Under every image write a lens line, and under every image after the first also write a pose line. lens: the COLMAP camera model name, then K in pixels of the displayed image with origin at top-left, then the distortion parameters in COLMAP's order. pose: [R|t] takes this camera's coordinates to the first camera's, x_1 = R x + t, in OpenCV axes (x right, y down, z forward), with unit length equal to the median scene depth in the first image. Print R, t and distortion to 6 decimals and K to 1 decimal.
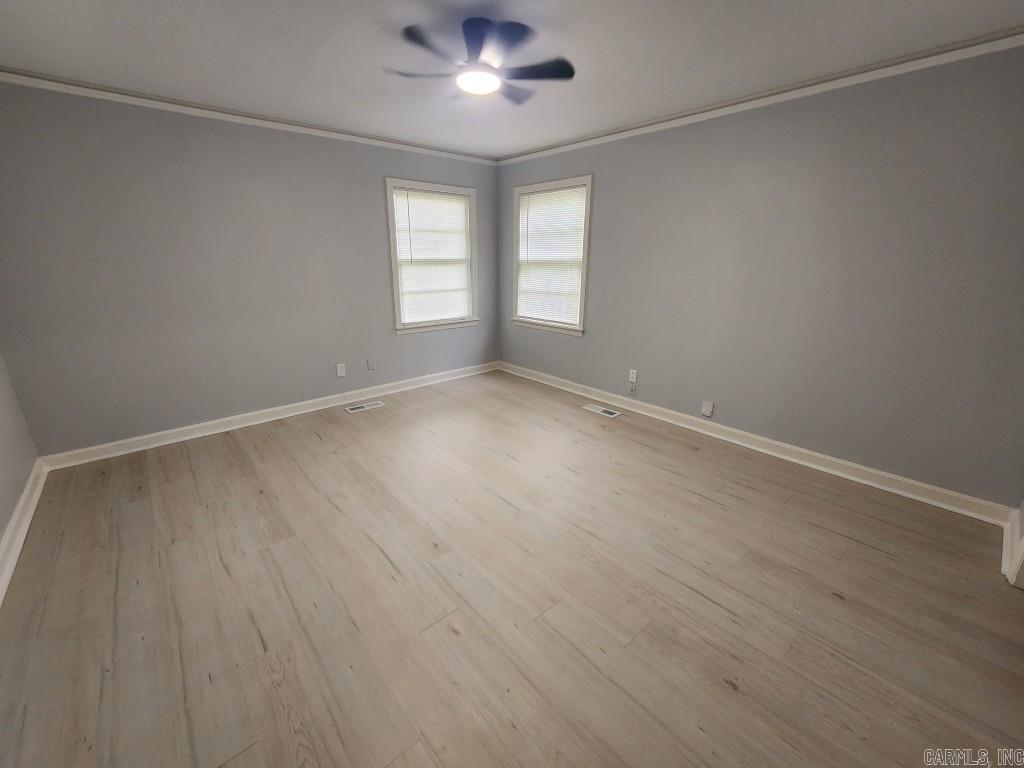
lens RADIAL K [[421.6, 0, 505.4], [0, 421.6, 382.5], [0, 0, 1]] dist [-0.000008, -0.000317]
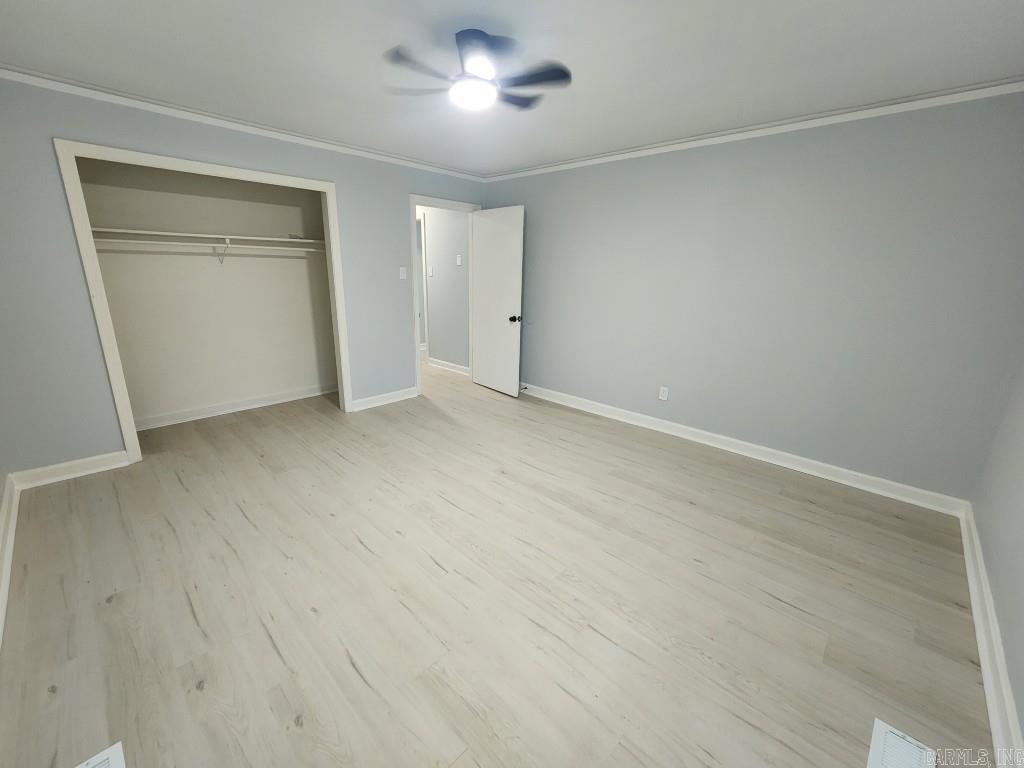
lens RADIAL K [[418.7, 0, 505.5], [0, 418.7, 381.6], [0, 0, 1]] dist [-0.000298, -0.000680]
pose [[-0.995262, 0.002494, -0.097198, -0.027580], [-0.050069, 0.843790, 0.534333, -0.480856], [0.083348, 0.536668, -0.839667, 1.562511]]
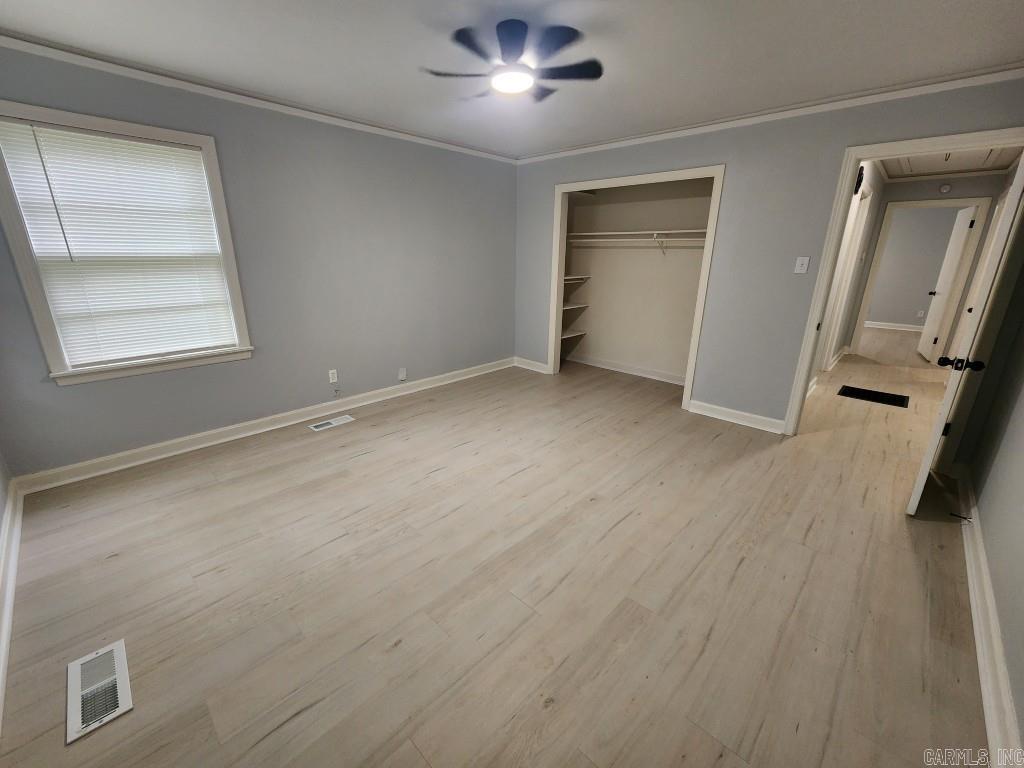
lens RADIAL K [[421.6, 0, 505.4], [0, 421.6, 382.5], [0, 0, 1]] dist [-0.000008, -0.000317]
pose [[-0.092781, -0.296786, 0.950426, -0.899753], [0.280790, 0.908002, 0.310949, -0.265225], [-0.955274, 0.295720, -0.000911, 0.881756]]
